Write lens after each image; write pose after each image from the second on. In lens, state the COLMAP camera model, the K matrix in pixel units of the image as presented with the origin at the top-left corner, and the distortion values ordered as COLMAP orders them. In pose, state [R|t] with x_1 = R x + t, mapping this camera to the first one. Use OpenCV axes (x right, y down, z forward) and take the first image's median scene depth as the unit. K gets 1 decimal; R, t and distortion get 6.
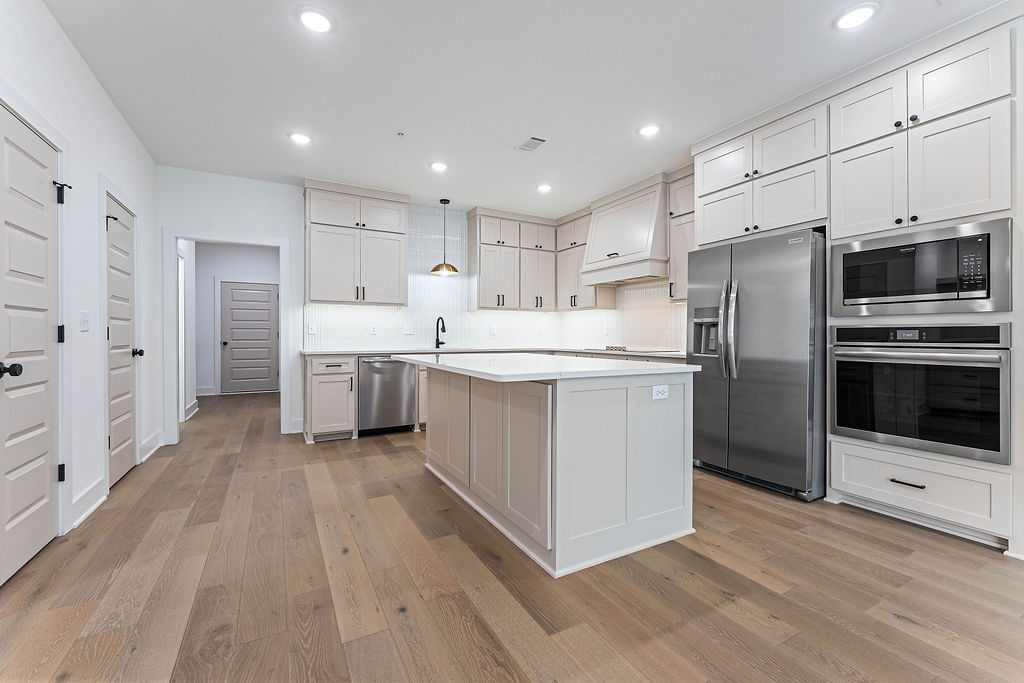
lens RADIAL K [[415.5, 0, 495.7], [0, 415.5, 332.7], [0, 0, 1]] dist [0.001265, -0.000130]
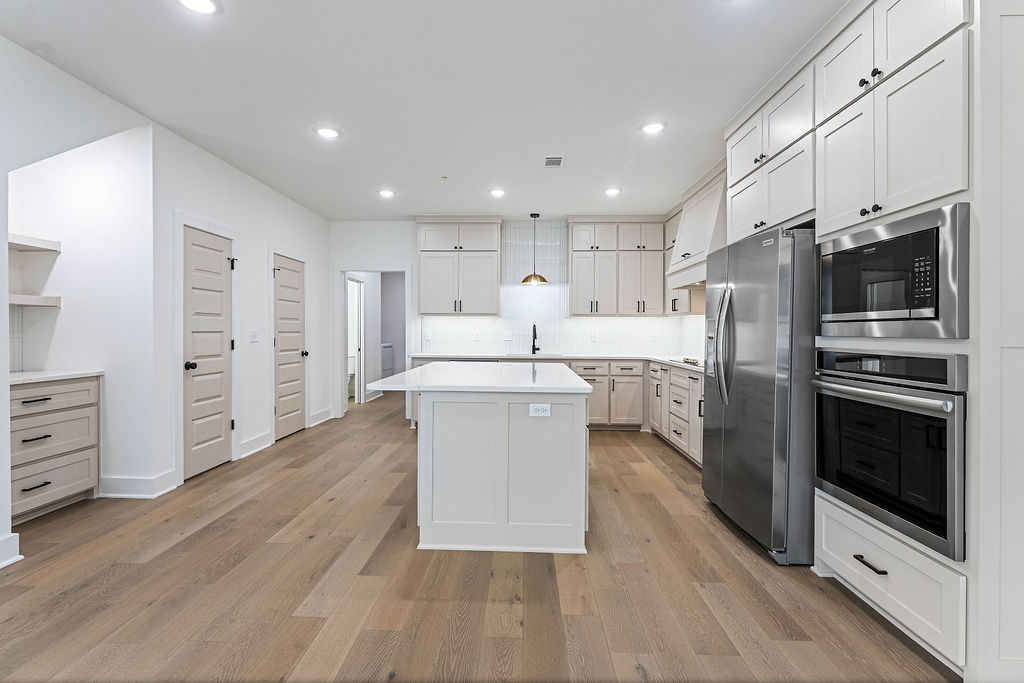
lens RADIAL K [[436.2, 0, 497.2], [0, 436.2, 330.4], [0, 0, 1]] dist [-0.001315, 0.000472]
pose [[0.861793, 0.000250, -0.507261, 0.613388], [0.000646, 0.999999, 0.001590, -0.043845], [0.507261, -0.001698, 0.861791, -0.008006]]
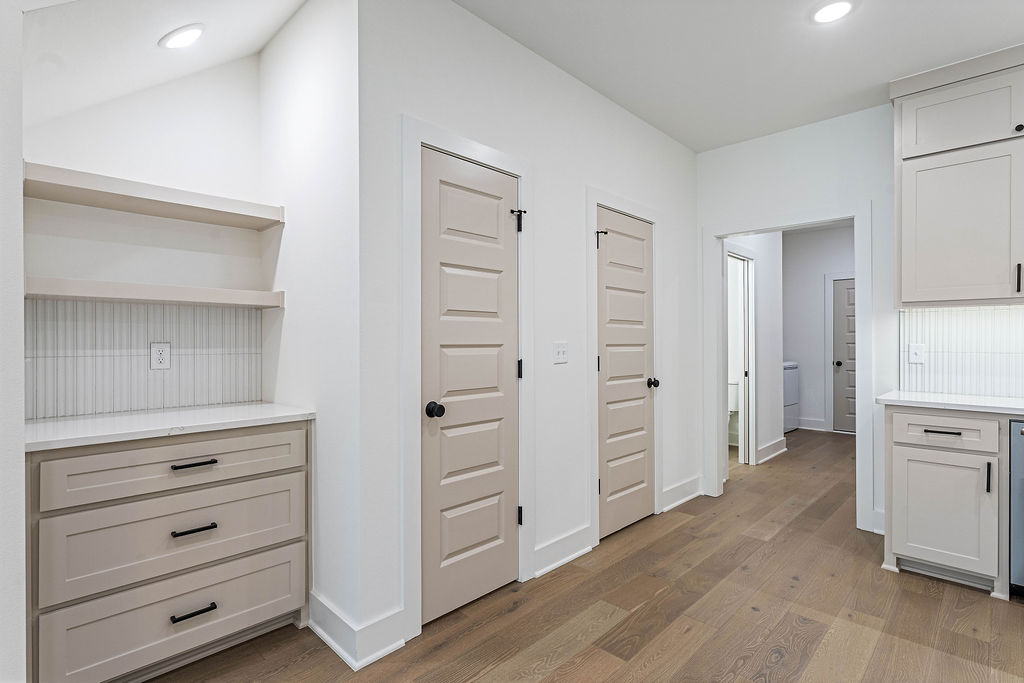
lens RADIAL K [[497.9, 0, 511.4], [0, 497.9, 341.0], [0, 0, 1]] dist [-0.002913, 0.000099]
pose [[0.309443, -0.001367, -0.950917, 0.021821], [0.004663, 0.999989, 0.000080, -0.044848], [0.950906, -0.004459, 0.309446, 0.463204]]
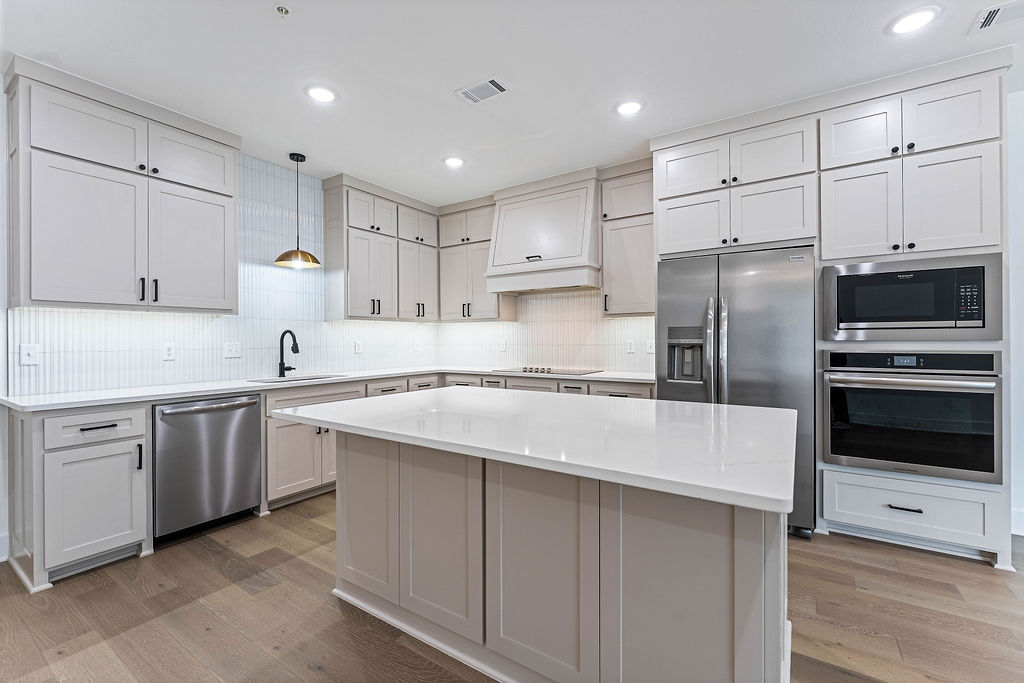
lens RADIAL K [[436.2, 0, 499.0], [0, 436.2, 337.2], [0, 0, 1]] dist [-0.001315, 0.000472]
pose [[0.885964, -0.006009, 0.463714, -0.277878], [0.005793, 0.999981, 0.001890, -0.045351], [-0.463717, 0.001012, 0.885983, 0.395397]]
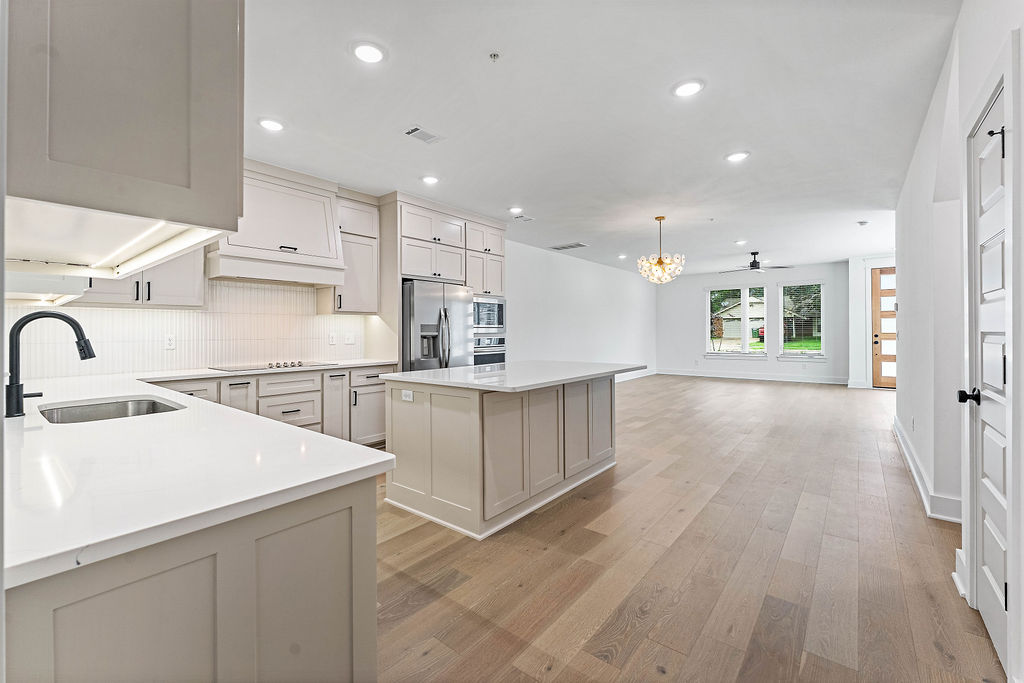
lens RADIAL K [[436.2, 0, 500.4], [0, 436.2, 329.5], [0, 0, 1]] dist [-0.001315, 0.000472]
pose [[-0.383006, 0.001992, 0.923744, -0.989455], [-0.000971, 0.999996, -0.002559, -0.042867], [-0.923745, -0.001877, -0.383003, 1.424725]]
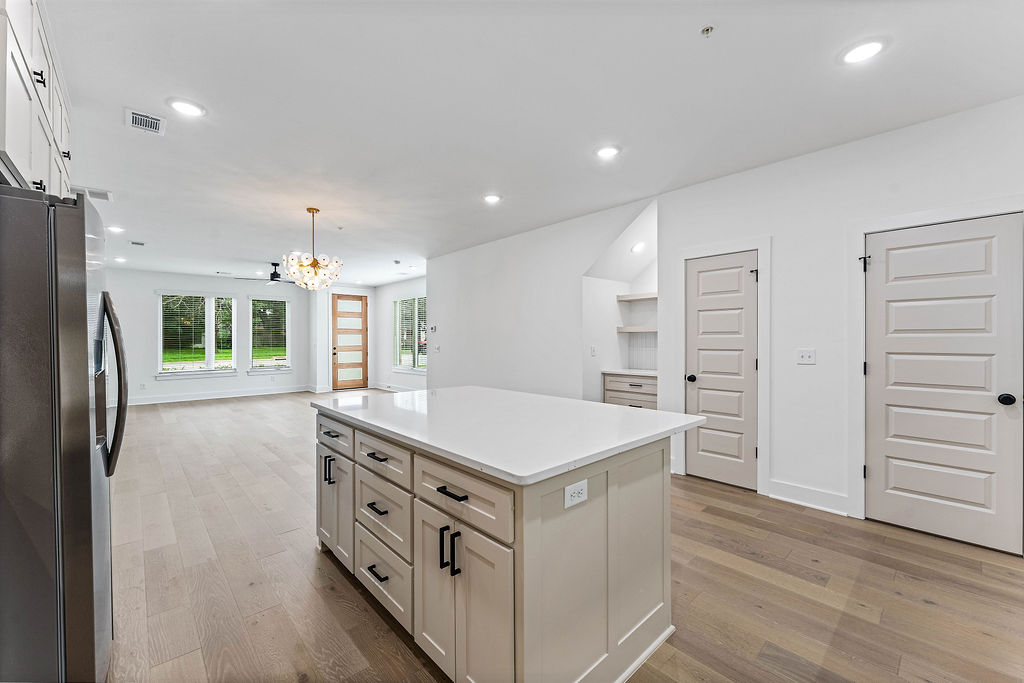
lens RADIAL K [[415.5, 0, 508.6], [0, 415.5, 338.8], [0, 0, 1]] dist [0.001265, -0.000130]
pose [[-0.963848, 0.000469, -0.266450, 0.209314], [0.002156, 0.999979, -0.006040, -0.064529], [0.266442, -0.006396, -0.963830, 1.668758]]
